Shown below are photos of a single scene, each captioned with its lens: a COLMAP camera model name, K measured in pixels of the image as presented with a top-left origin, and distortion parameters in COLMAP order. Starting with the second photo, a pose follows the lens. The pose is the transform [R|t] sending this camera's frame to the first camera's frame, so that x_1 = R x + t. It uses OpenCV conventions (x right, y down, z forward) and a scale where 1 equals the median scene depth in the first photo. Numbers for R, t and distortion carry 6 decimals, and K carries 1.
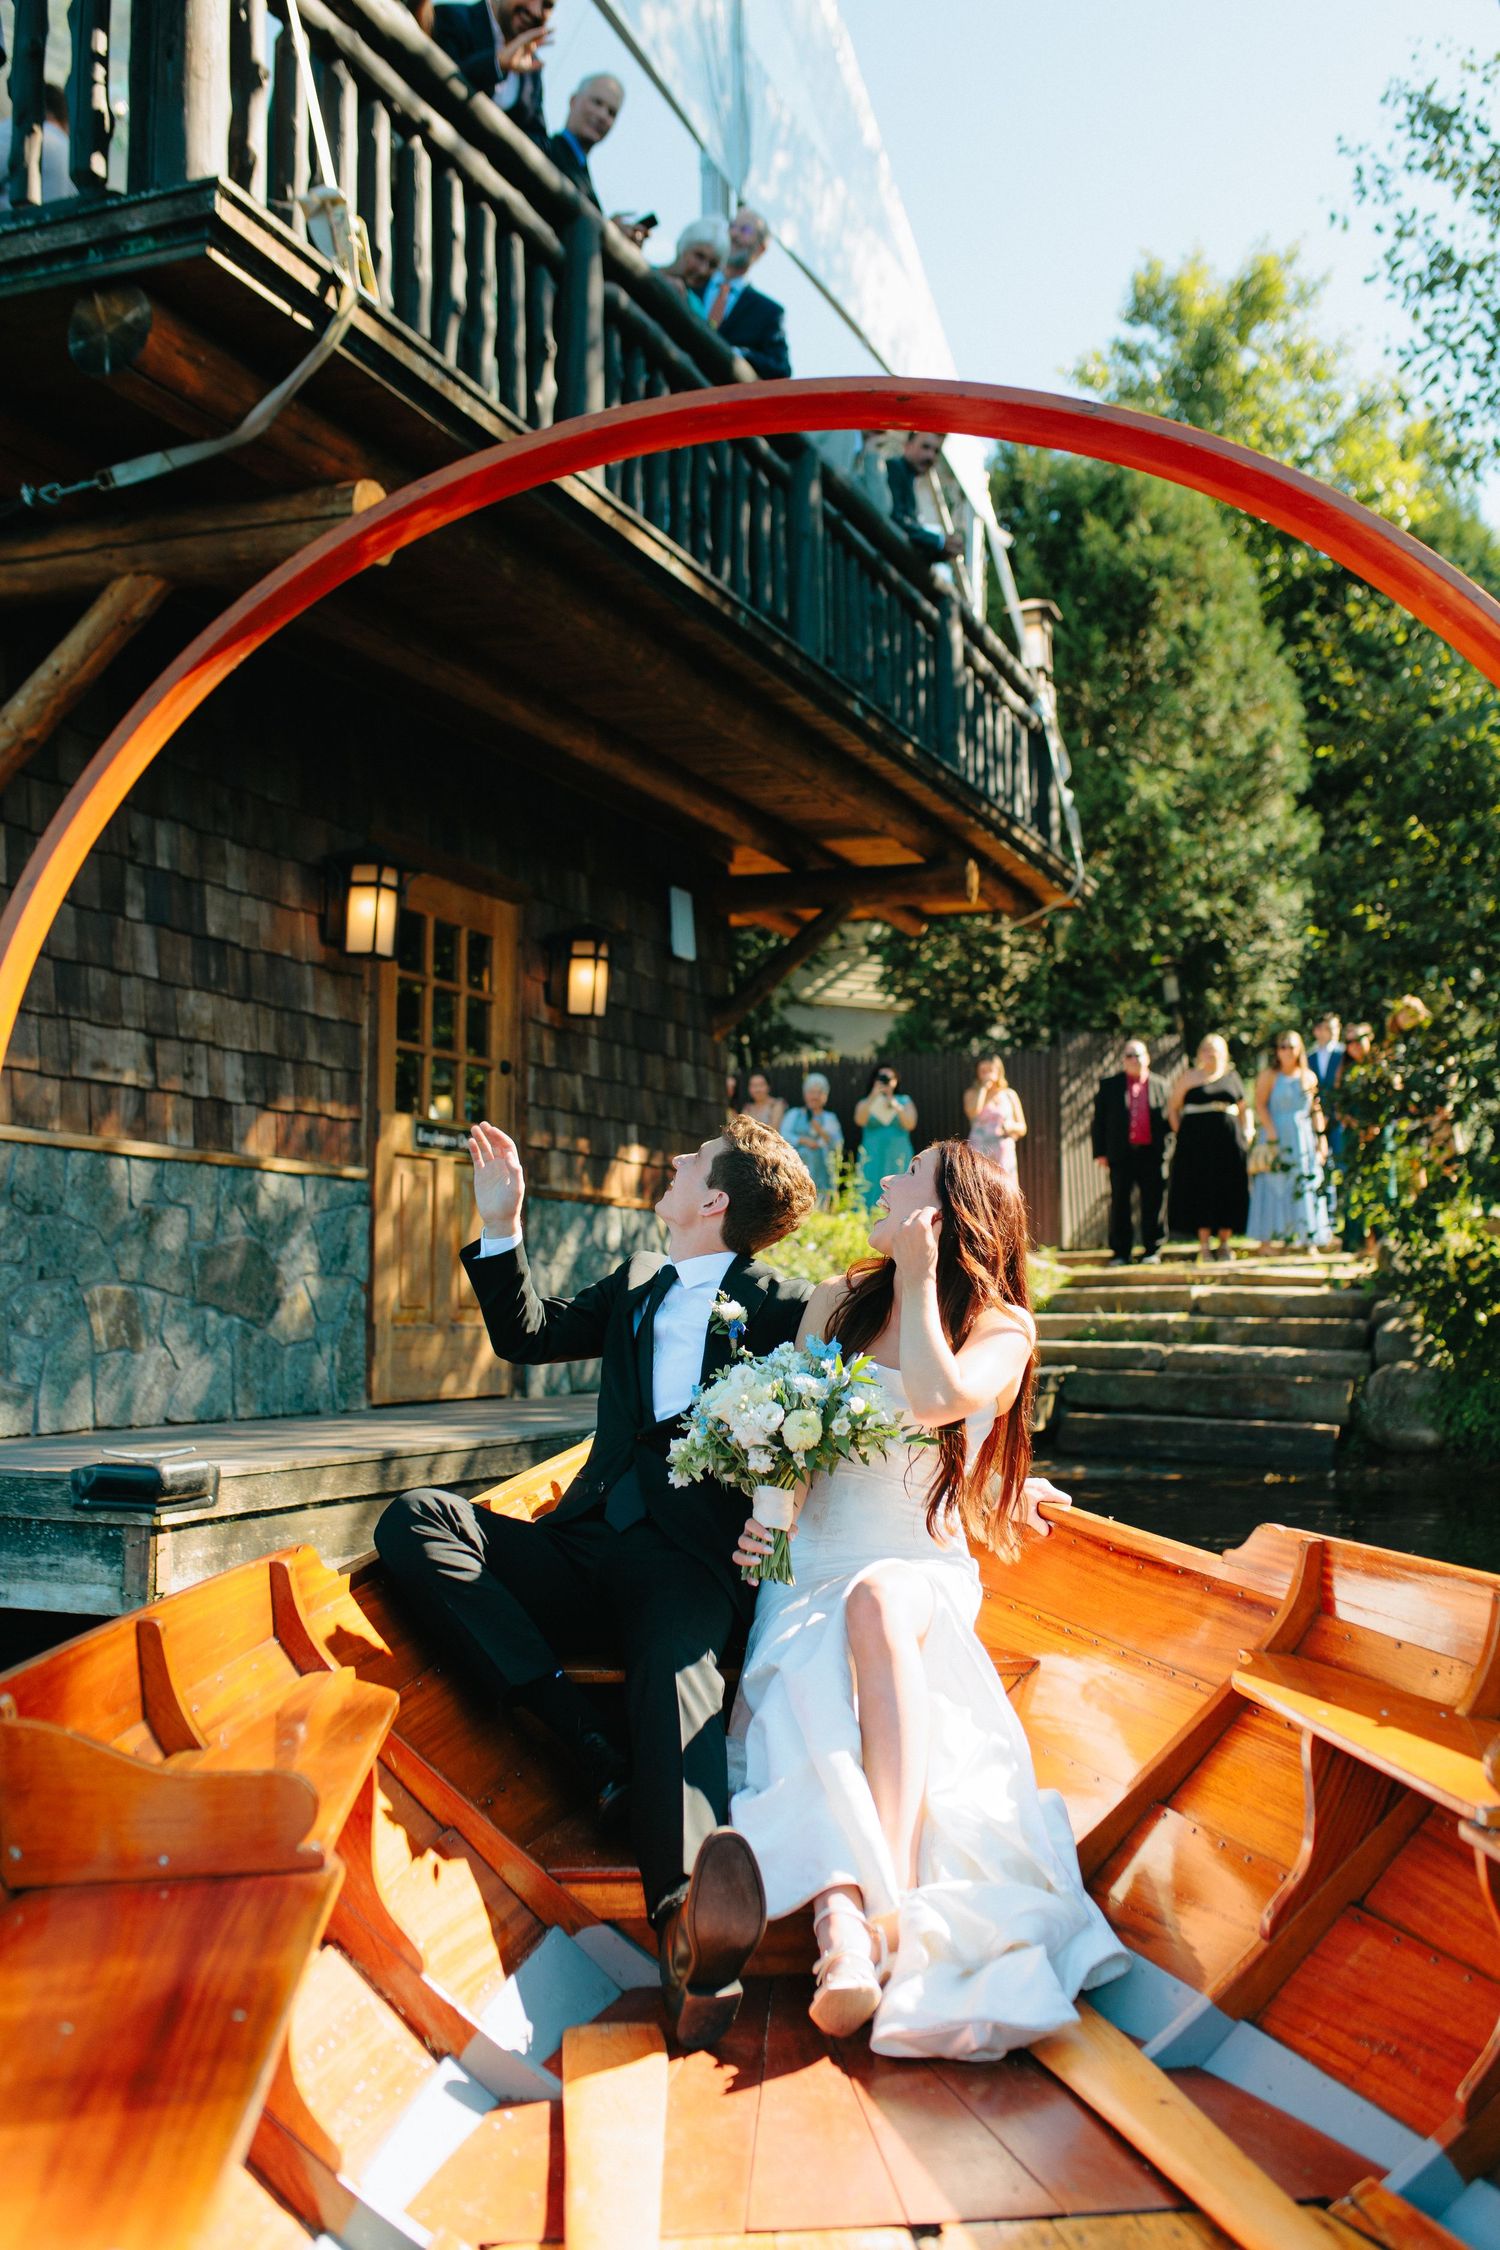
lens RADIAL K [[2156.3, 0, 746.6], [0, 2156.3, 1112.6], [0, 0, 1]] dist [0.022226, 0.000000]
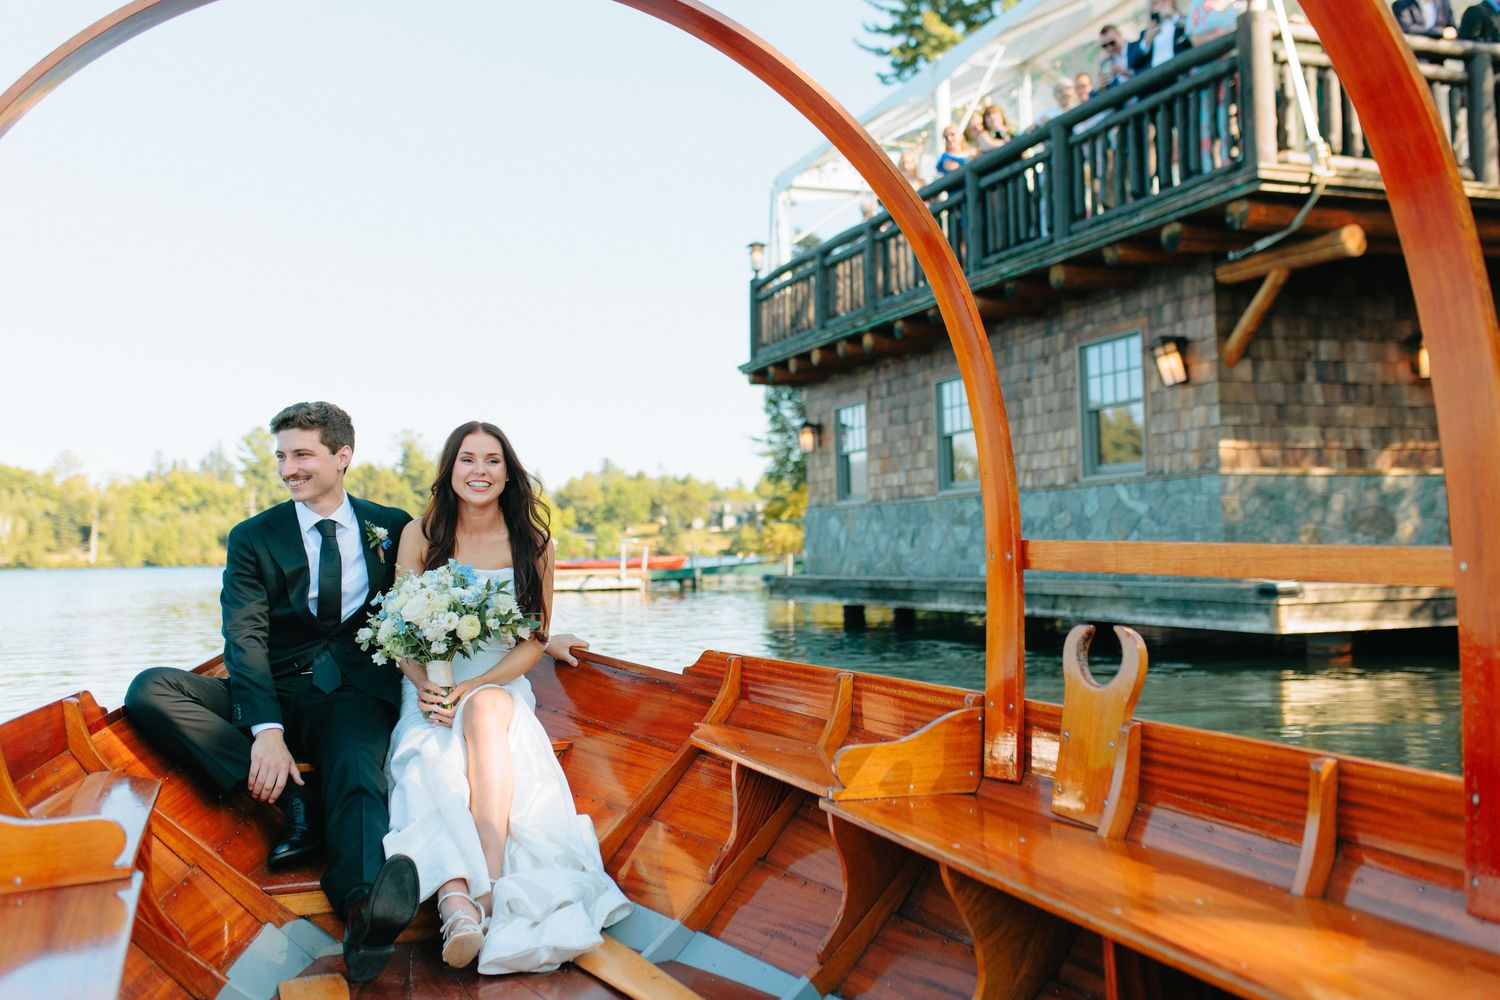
lens RADIAL K [[1437.5, 0, 748.5], [0, 1437.5, 497.8], [0, 0, 1]] dist [0.022226, 0.000000]
pose [[0.673329, -0.042937, -0.738095, 0.511511], [0.090413, 0.995601, 0.024562, -0.053793], [0.733794, -0.083272, 0.674250, -0.639913]]
